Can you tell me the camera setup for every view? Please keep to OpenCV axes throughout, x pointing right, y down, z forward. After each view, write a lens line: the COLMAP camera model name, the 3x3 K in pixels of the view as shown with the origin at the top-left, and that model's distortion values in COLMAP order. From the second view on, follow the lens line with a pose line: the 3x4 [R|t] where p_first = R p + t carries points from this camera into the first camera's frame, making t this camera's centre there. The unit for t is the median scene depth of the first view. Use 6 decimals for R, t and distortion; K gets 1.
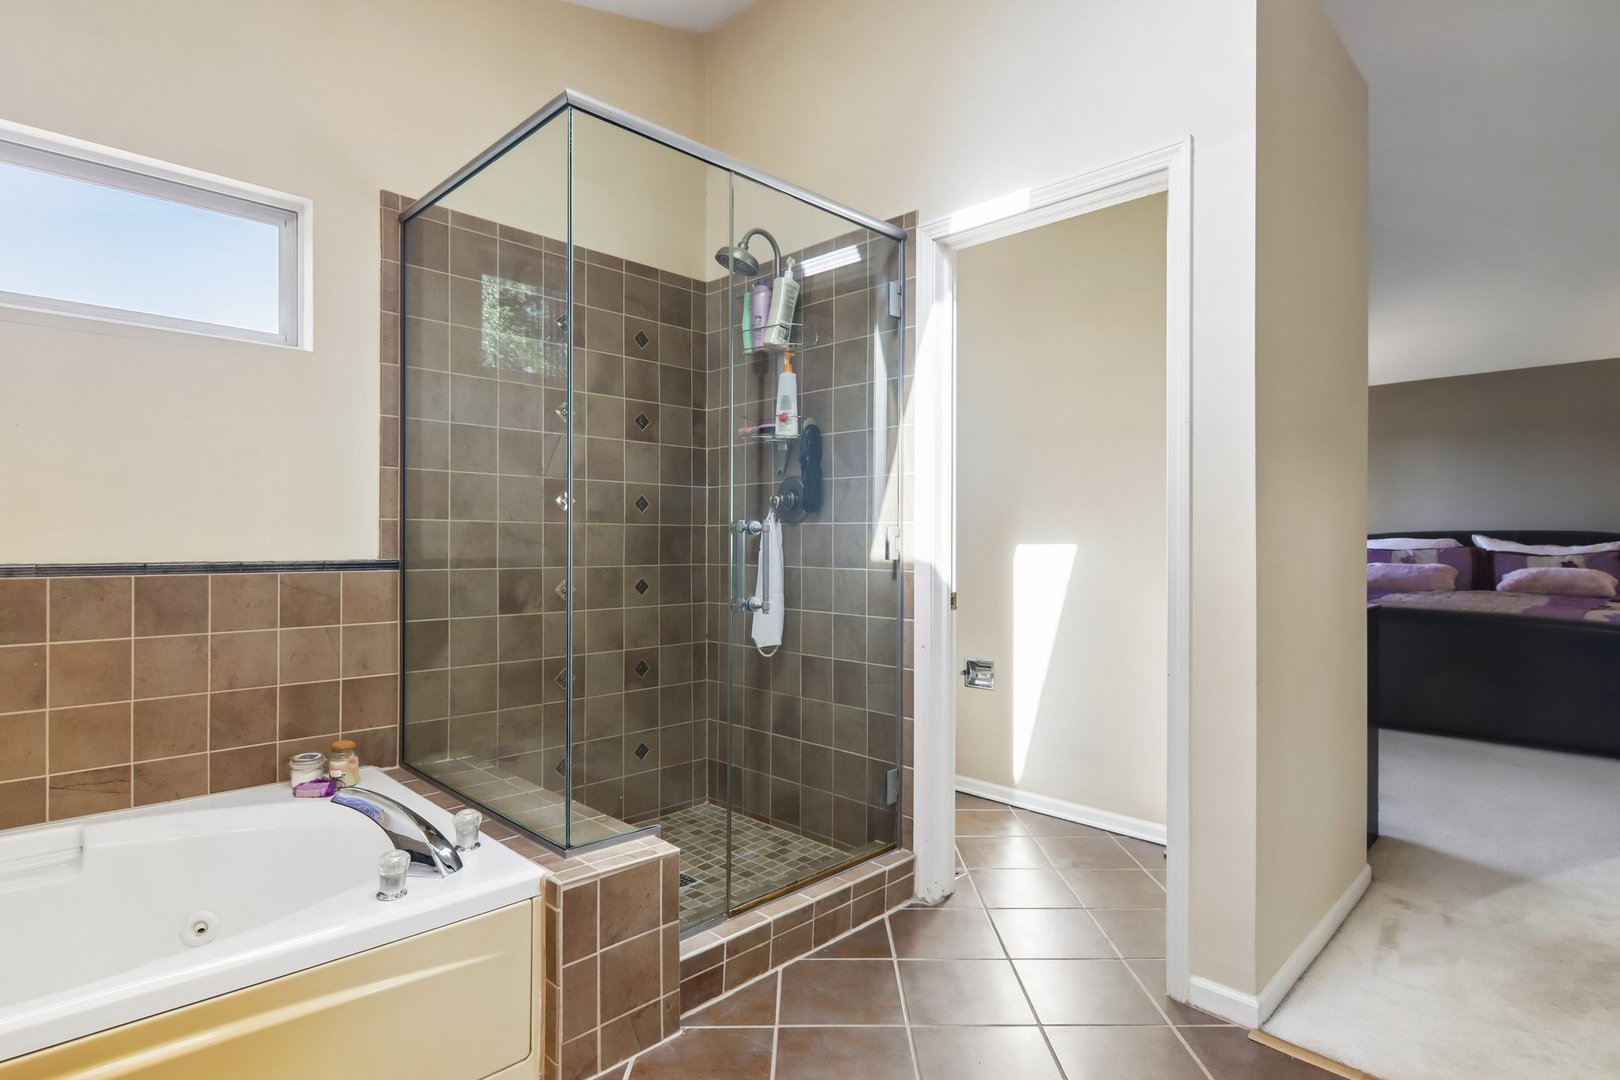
lens RADIAL K [[836.4, 0, 810.0], [0, 836.4, 540.0], [0, 0, 1]] dist [-0.001425, -0.000416]
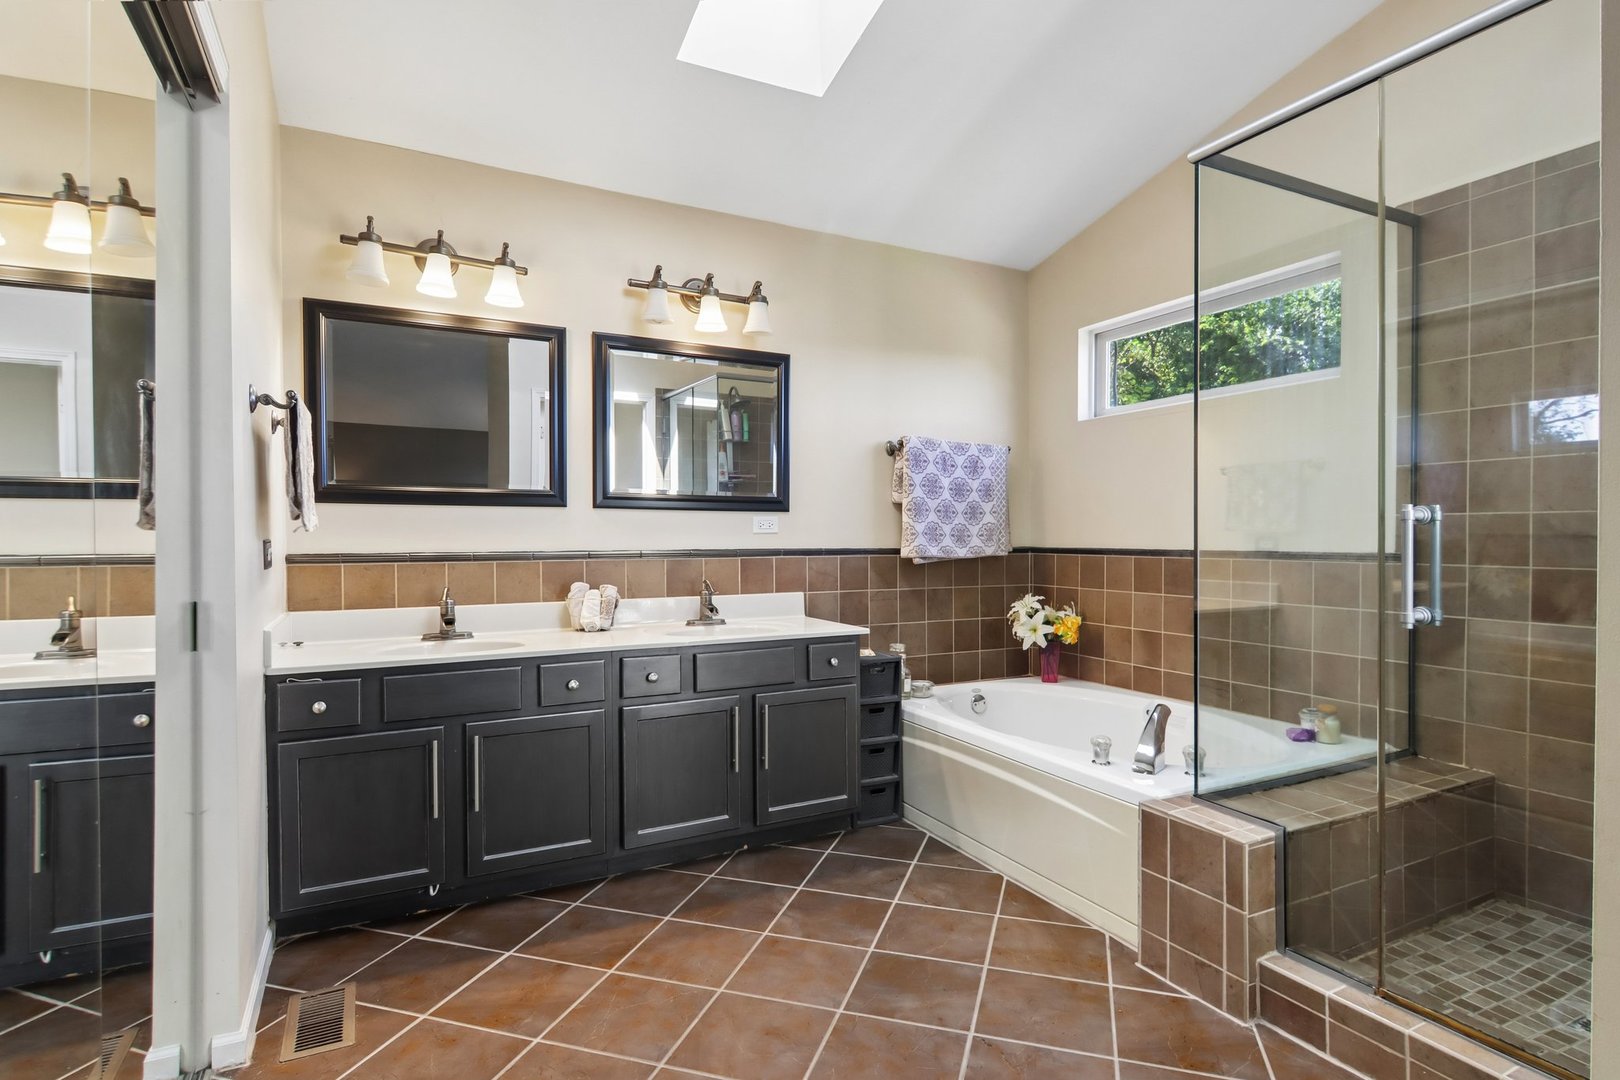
lens RADIAL K [[836.4, 0, 810.0], [0, 836.4, 540.0], [0, 0, 1]] dist [-0.001425, -0.000416]
pose [[-0.306542, 0.003384, -0.951851, 0.871603], [-0.003046, 0.999985, 0.004536, 0.006012], [0.951852, 0.004290, -0.306527, 0.741615]]
